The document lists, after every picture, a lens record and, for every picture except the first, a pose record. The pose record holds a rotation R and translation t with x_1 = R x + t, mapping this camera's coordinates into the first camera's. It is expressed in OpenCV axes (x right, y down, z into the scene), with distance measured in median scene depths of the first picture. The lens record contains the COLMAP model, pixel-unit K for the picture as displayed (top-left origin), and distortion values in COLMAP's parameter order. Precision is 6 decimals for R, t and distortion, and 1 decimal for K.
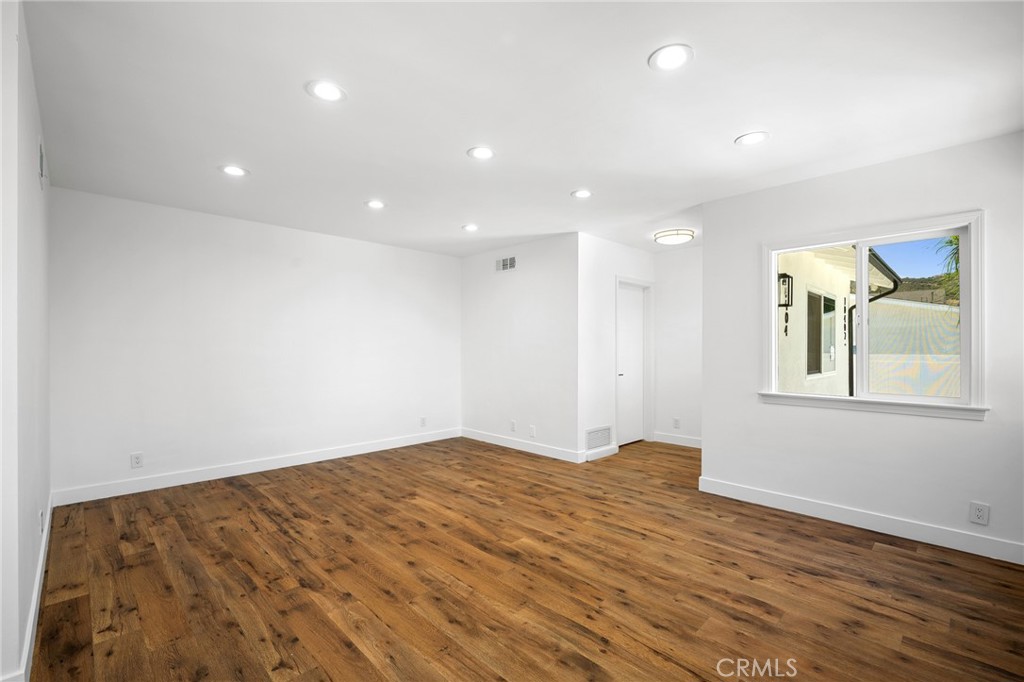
lens RADIAL K [[446.7, 0, 529.2], [0, 446.7, 344.0], [0, 0, 1]] dist [-0.000989, -0.000546]
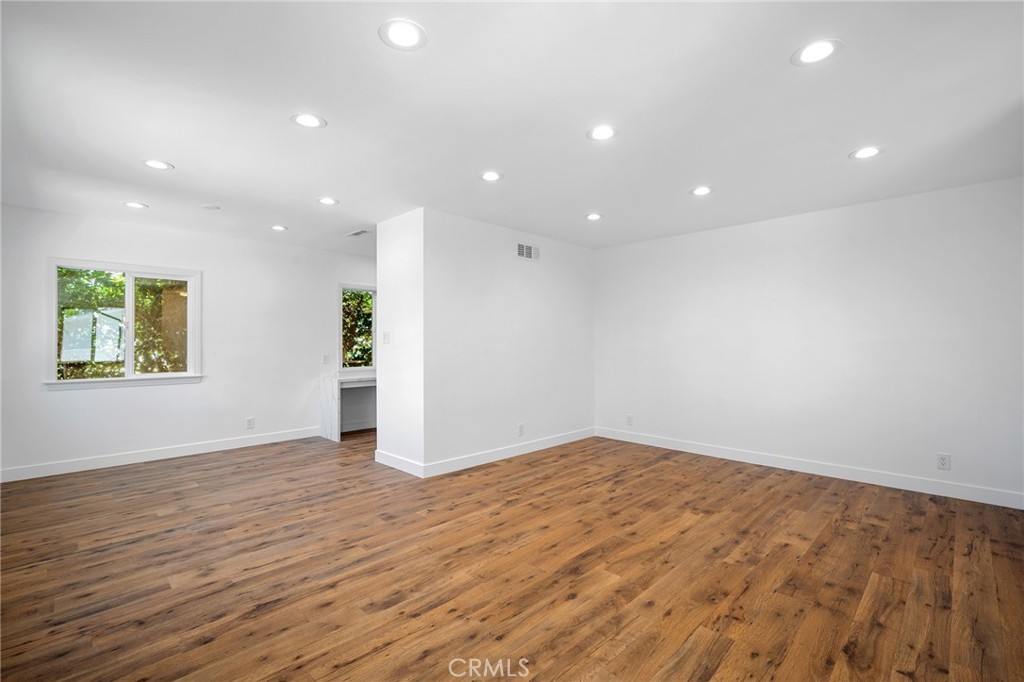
lens RADIAL K [[465.1, 0, 508.5], [0, 465.1, 342.4], [0, 0, 1]] dist [0.001419, -0.000082]
pose [[-0.019371, -0.001269, -0.999812, 0.831875], [0.007894, 0.999968, -0.001422, 0.007985], [0.999781, -0.007920, -0.019360, 0.810728]]
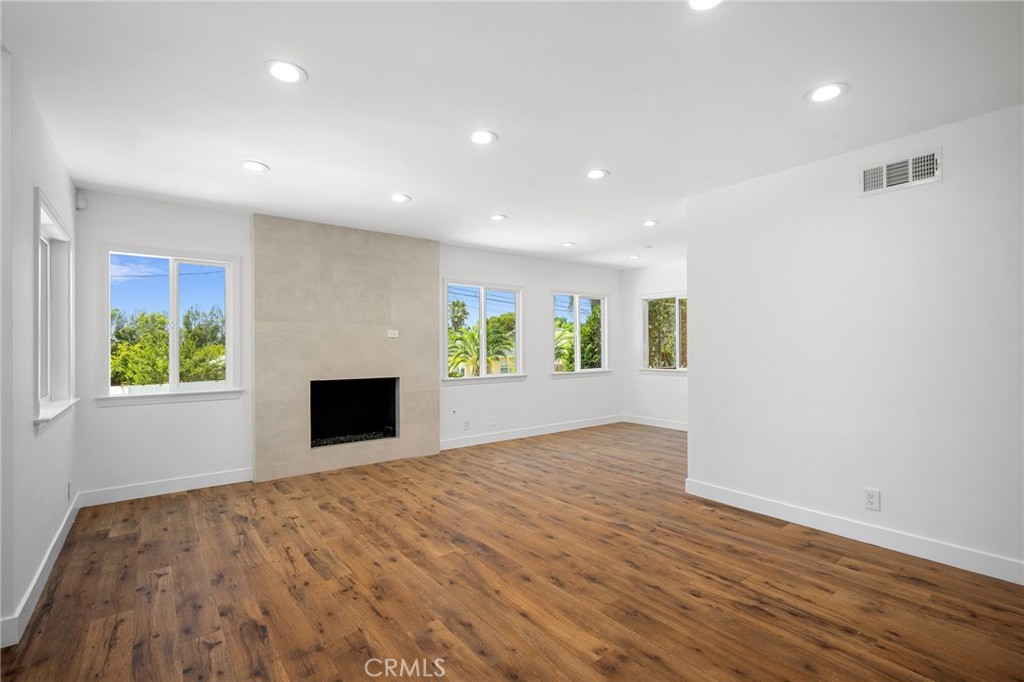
lens RADIAL K [[465.1, 0, 508.5], [0, 465.1, 342.4], [0, 0, 1]] dist [0.001419, -0.000082]
pose [[-0.987402, 0.005204, 0.158148, -0.303682], [0.002749, 0.999872, -0.015736, 0.014506], [-0.158210, -0.015104, -0.987290, 1.907901]]
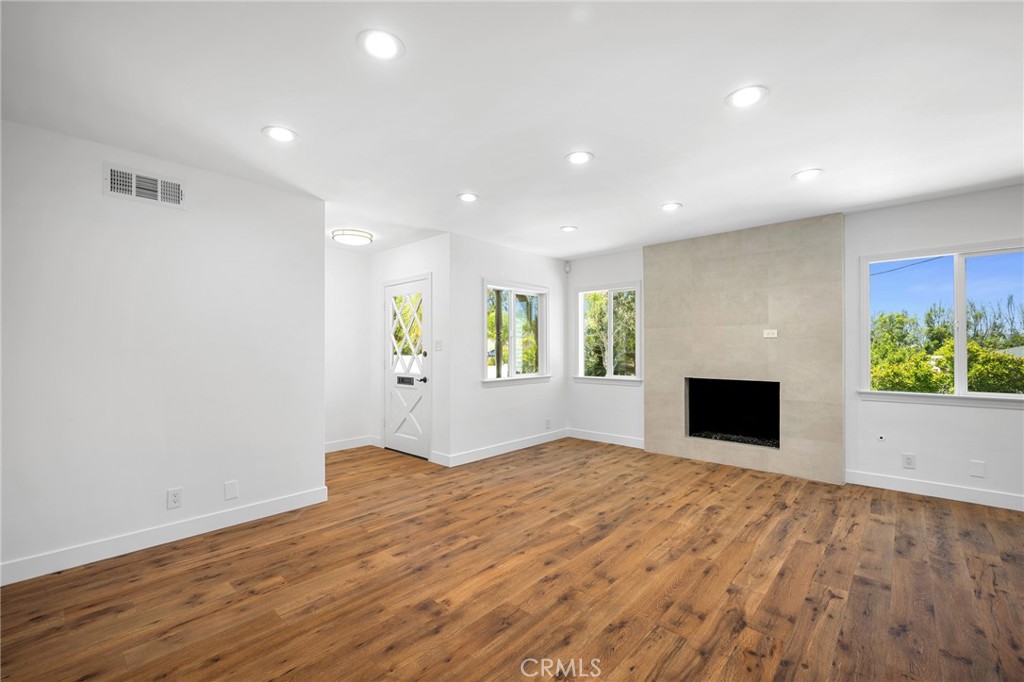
lens RADIAL K [[422.7, 0, 512.0], [0, 422.7, 341.0], [0, 0, 1]] dist [-0.000448, 0.000306]
pose [[-0.020731, 0.018150, 0.999620, -1.039840], [-0.003259, 0.999829, -0.018222, 0.008139], [-0.999780, -0.003635, -0.020669, 1.152568]]
